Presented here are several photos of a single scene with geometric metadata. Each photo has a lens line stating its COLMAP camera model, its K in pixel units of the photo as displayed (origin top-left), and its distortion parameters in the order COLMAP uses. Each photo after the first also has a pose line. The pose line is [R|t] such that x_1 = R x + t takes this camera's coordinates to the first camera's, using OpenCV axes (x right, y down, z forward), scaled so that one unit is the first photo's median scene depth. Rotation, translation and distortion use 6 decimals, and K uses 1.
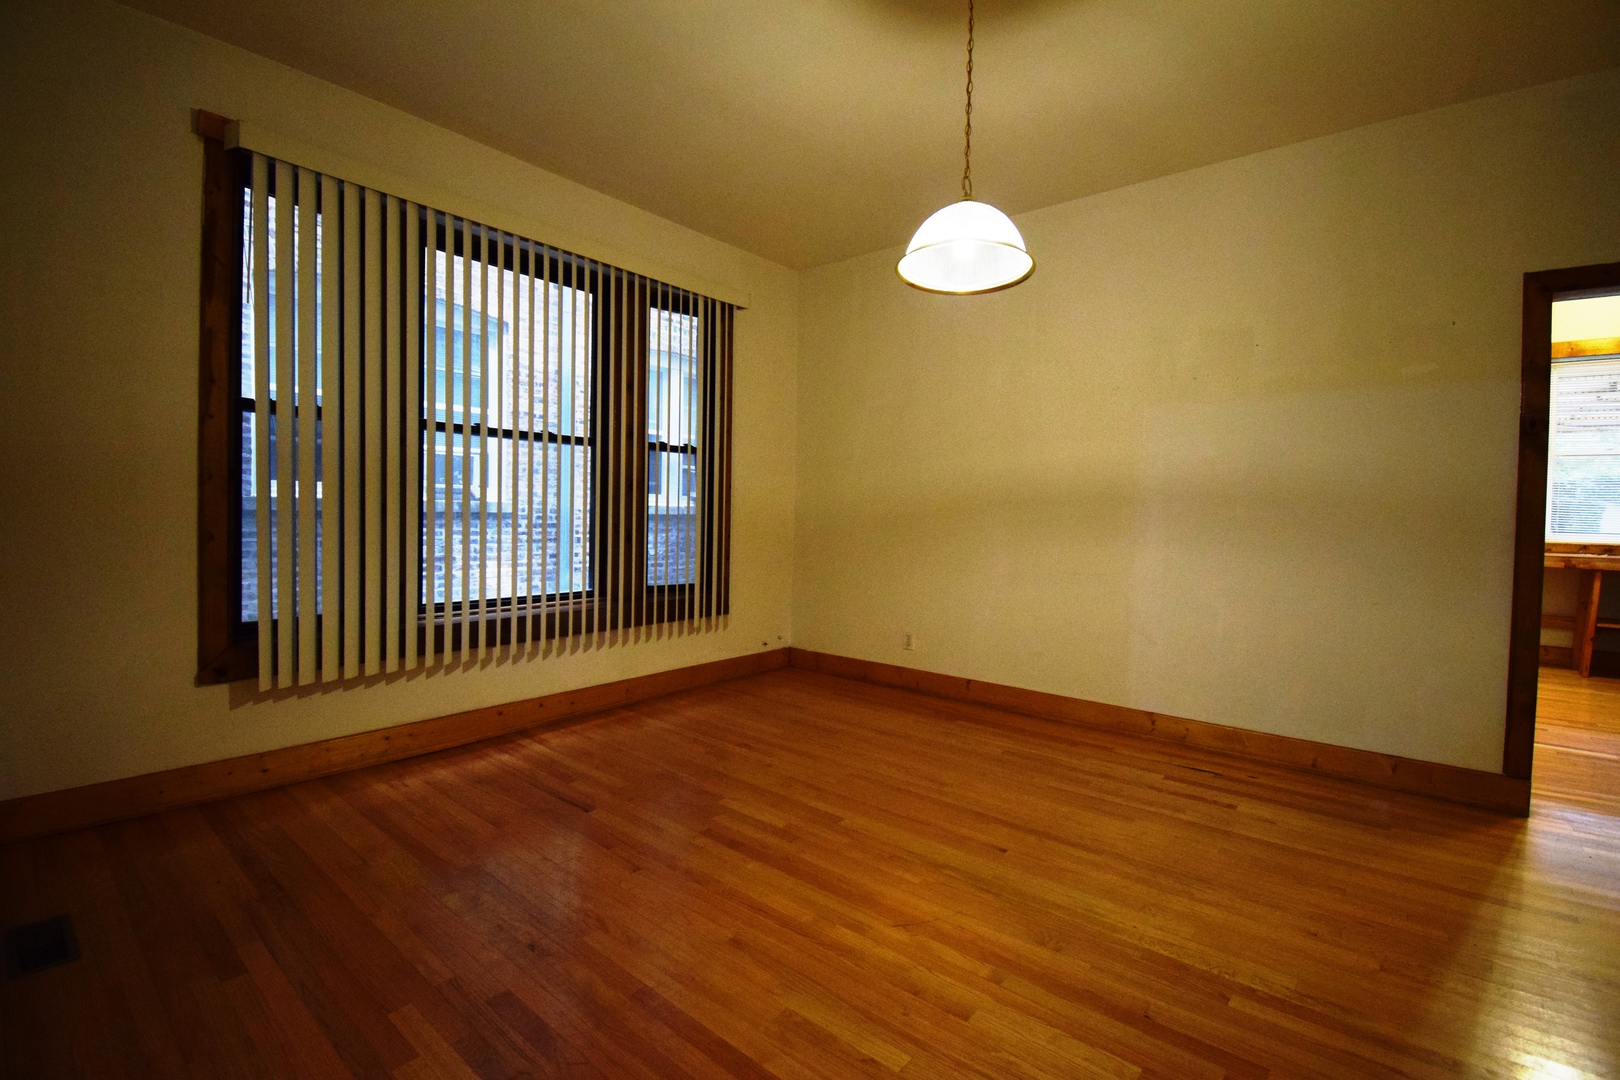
lens RADIAL K [[716.1, 0, 809.9], [0, 716.1, 535.0], [0, 0, 1]] dist [0.025920, -0.032009]
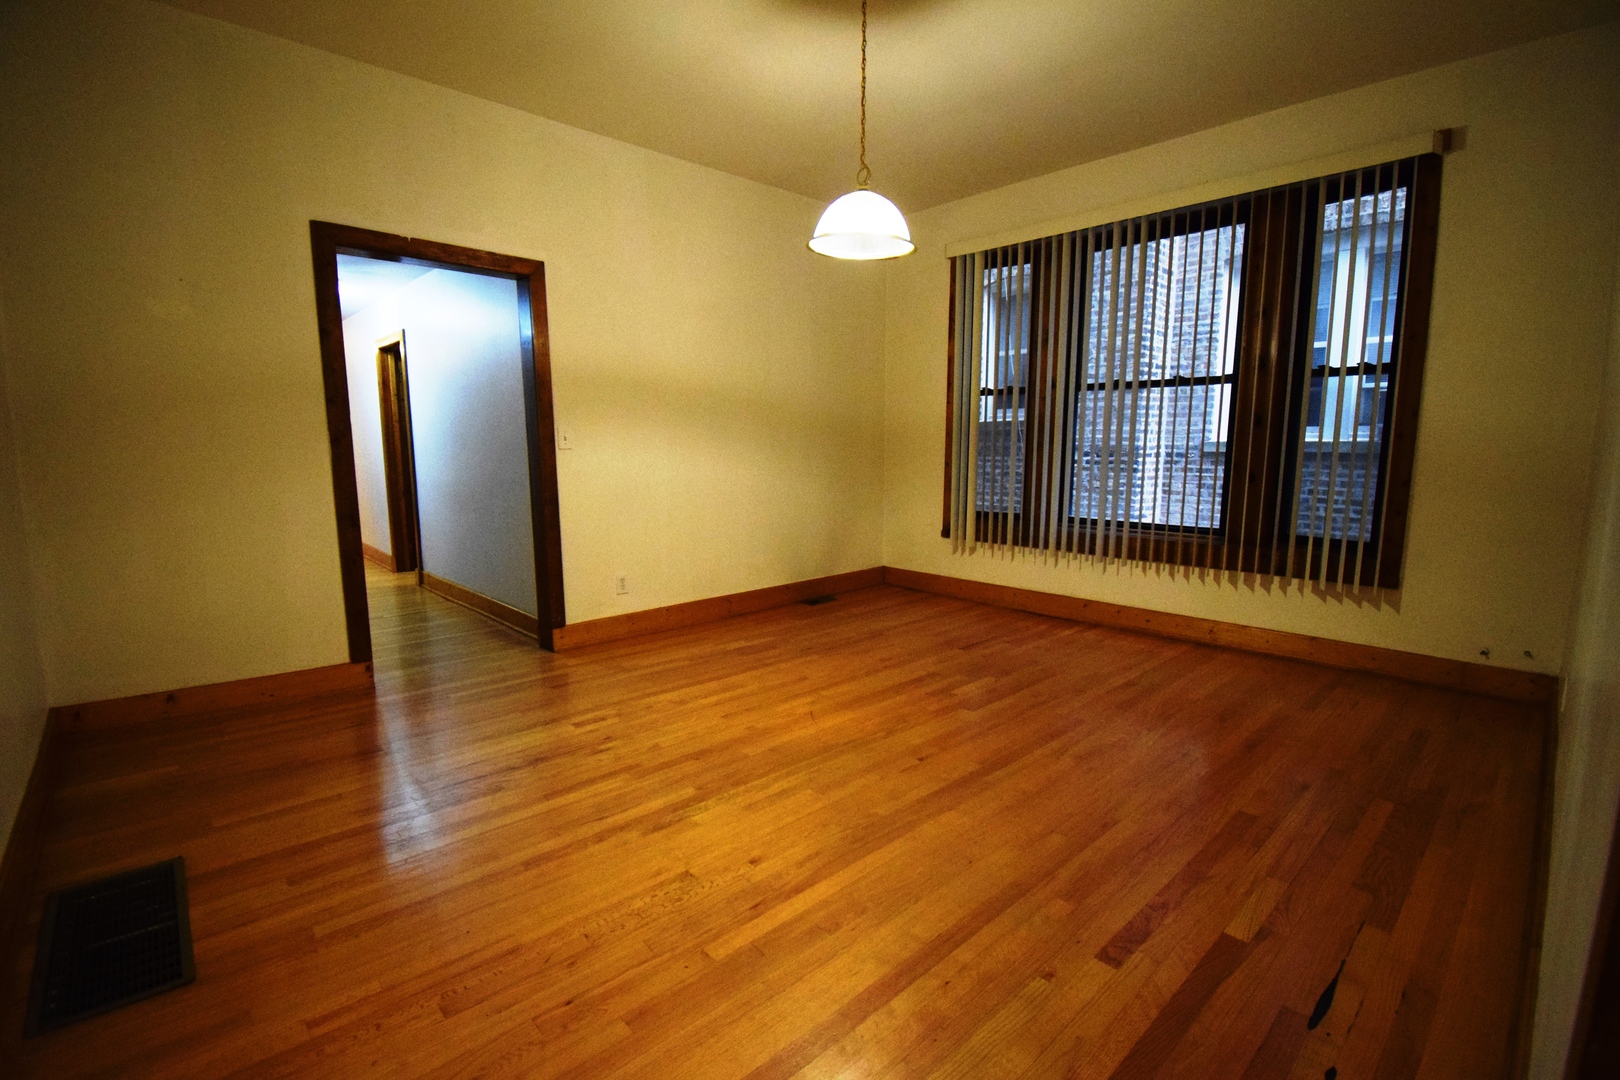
lens RADIAL K [[716.1, 0, 809.9], [0, 716.1, 535.0], [0, 0, 1]] dist [0.025920, -0.032009]
pose [[-0.123611, 0.102786, -0.986993, 0.910628], [-0.039889, 0.993303, 0.108439, -0.000750], [0.991529, 0.052774, -0.118683, 0.659574]]
